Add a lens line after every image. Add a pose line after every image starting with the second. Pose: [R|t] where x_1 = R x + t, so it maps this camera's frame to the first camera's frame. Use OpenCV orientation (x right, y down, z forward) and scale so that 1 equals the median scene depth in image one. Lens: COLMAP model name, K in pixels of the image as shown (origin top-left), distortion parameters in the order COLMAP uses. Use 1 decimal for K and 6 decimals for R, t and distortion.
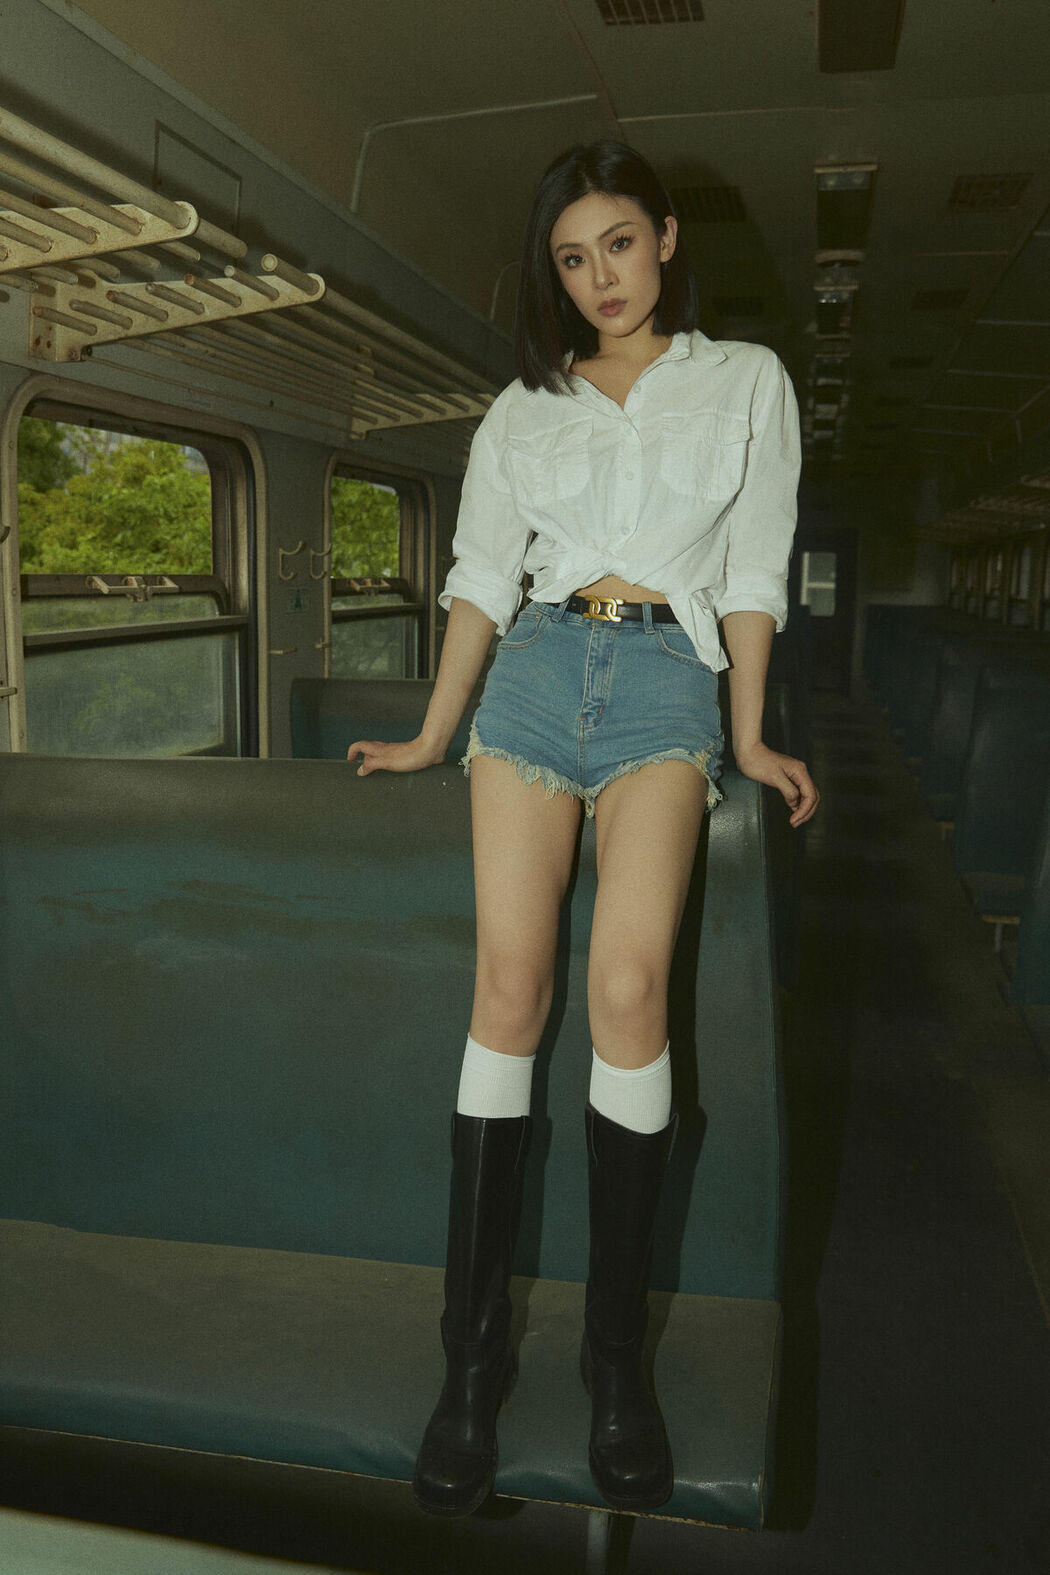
lens RADIAL K [[1332.3, 0, 525.0], [0, 1332.3, 787.5], [0, 0, 1]] dist [-0.016801, 0.010253]
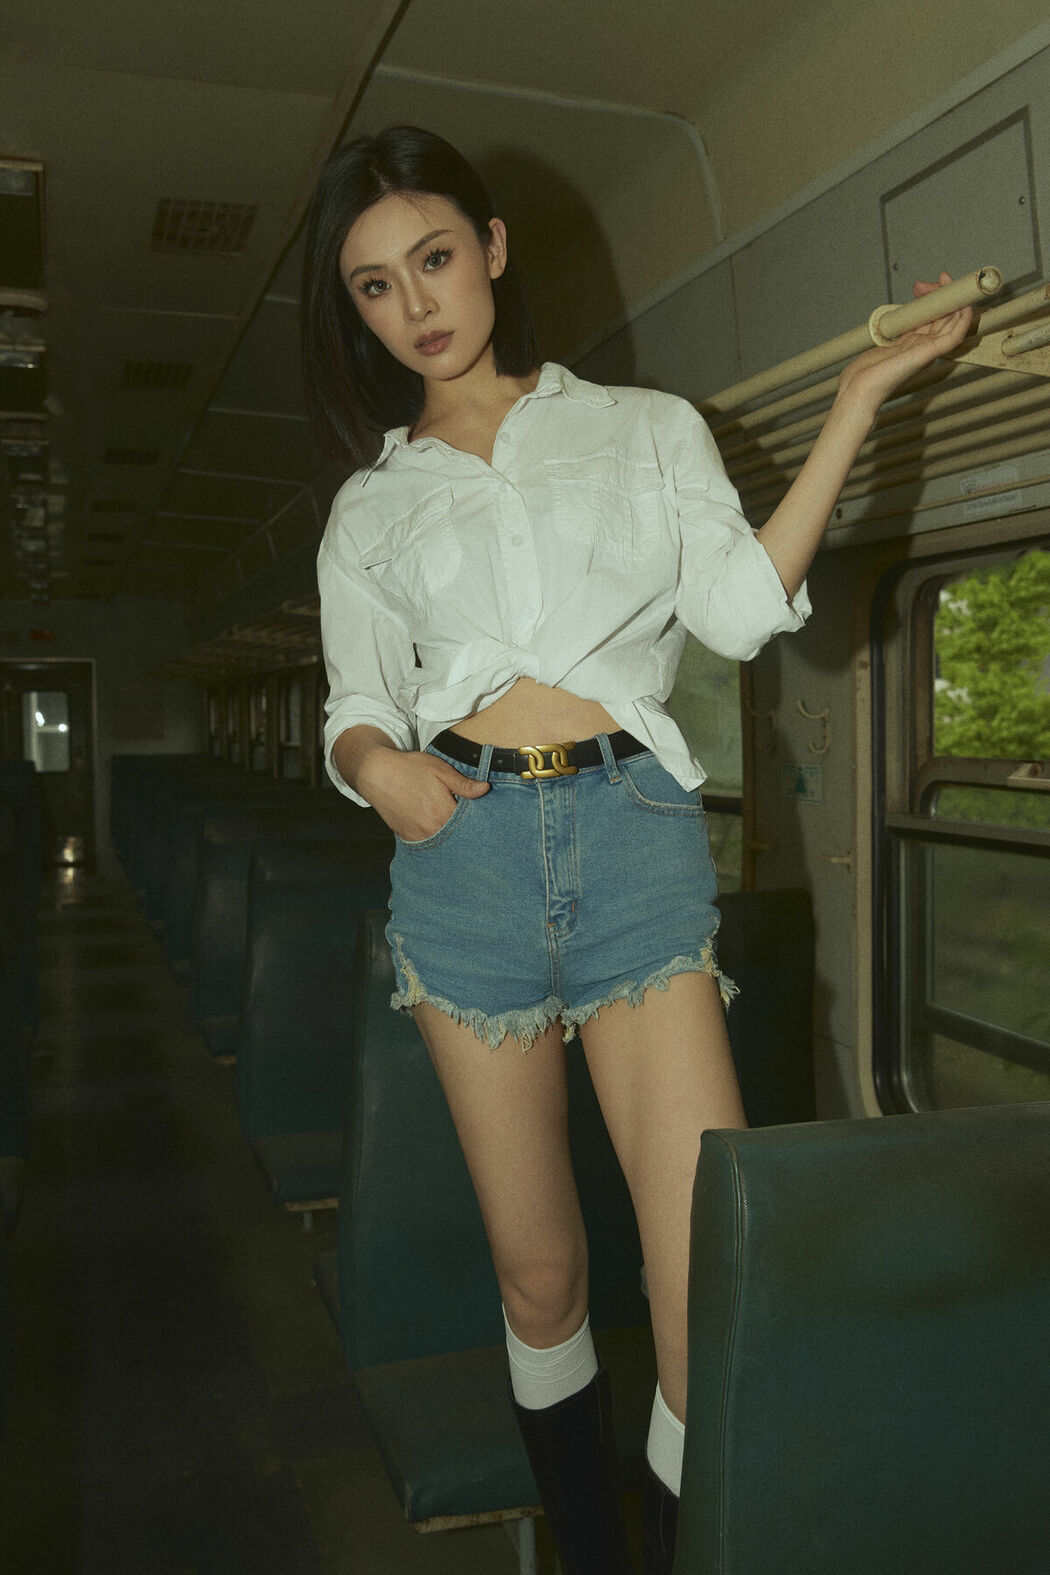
lens RADIAL K [[1559.0, 0, 525.0], [0, 1559.0, 787.5], [0, 0, 1]] dist [-0.009745, -0.010724]
pose [[0.875378, -0.053638, 0.480455, 0.040723], [0.104240, 0.991390, -0.079244, -0.029589], [-0.472068, 0.119451, 0.873432, 0.110148]]
